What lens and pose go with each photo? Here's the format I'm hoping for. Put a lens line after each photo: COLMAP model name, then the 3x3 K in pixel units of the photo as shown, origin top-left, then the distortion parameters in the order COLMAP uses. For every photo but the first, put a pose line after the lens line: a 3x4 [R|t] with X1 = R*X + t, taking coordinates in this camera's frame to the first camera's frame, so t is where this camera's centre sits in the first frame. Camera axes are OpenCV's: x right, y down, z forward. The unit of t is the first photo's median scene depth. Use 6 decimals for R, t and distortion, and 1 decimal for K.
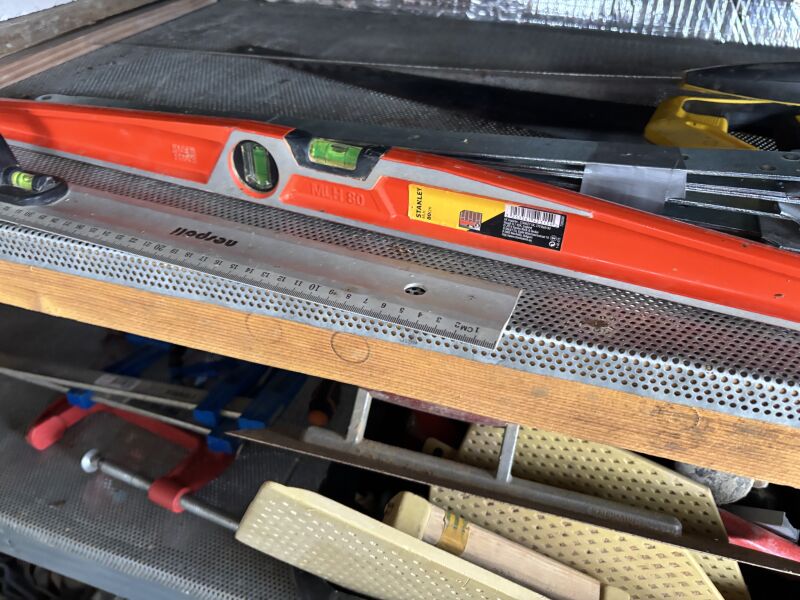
lens RADIAL K [[601.5, 0, 401.7], [0, 601.5, 296.2], [0, 0, 1]] dist [0.012749, -0.029538]
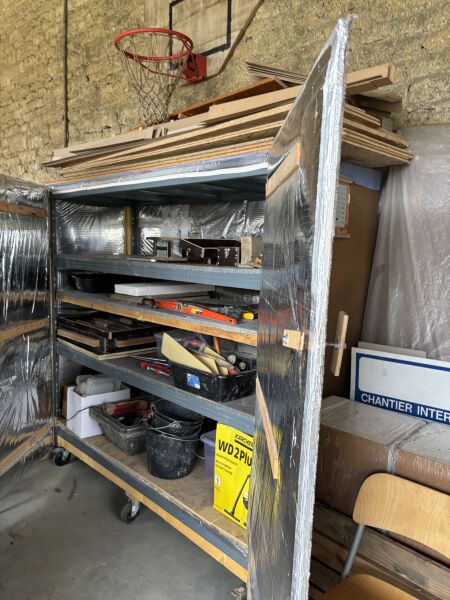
lens RADIAL K [[451.1, 0, 225.5], [0, 451.1, 300.5], [0, 0, 1]] dist [0.012749, -0.029538]
pose [[0.880896, 0.063646, -0.469010, 3.206896], [-0.291678, 0.853393, -0.432023, 2.193238], [0.372754, 0.517367, 0.770315, -3.551963]]
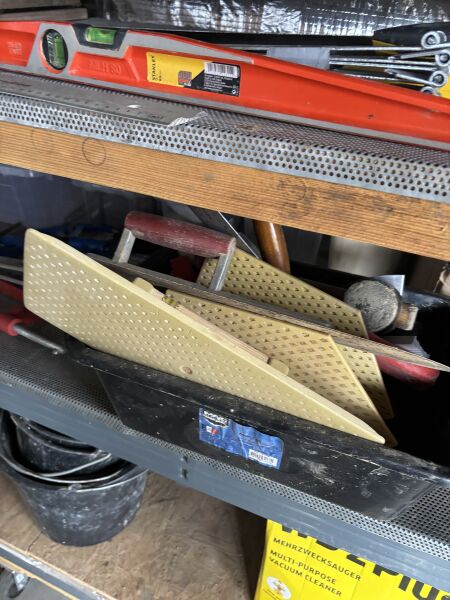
lens RADIAL K [[451.1, 0, 221.9], [0, 451.1, 300.7], [0, 0, 1]] dist [0.012749, -0.029538]
pose [[0.995244, 0.080036, -0.055523, 0.291102], [-0.081203, 0.996515, -0.019079, 0.404914], [0.053803, 0.023497, 0.998275, -0.089656]]
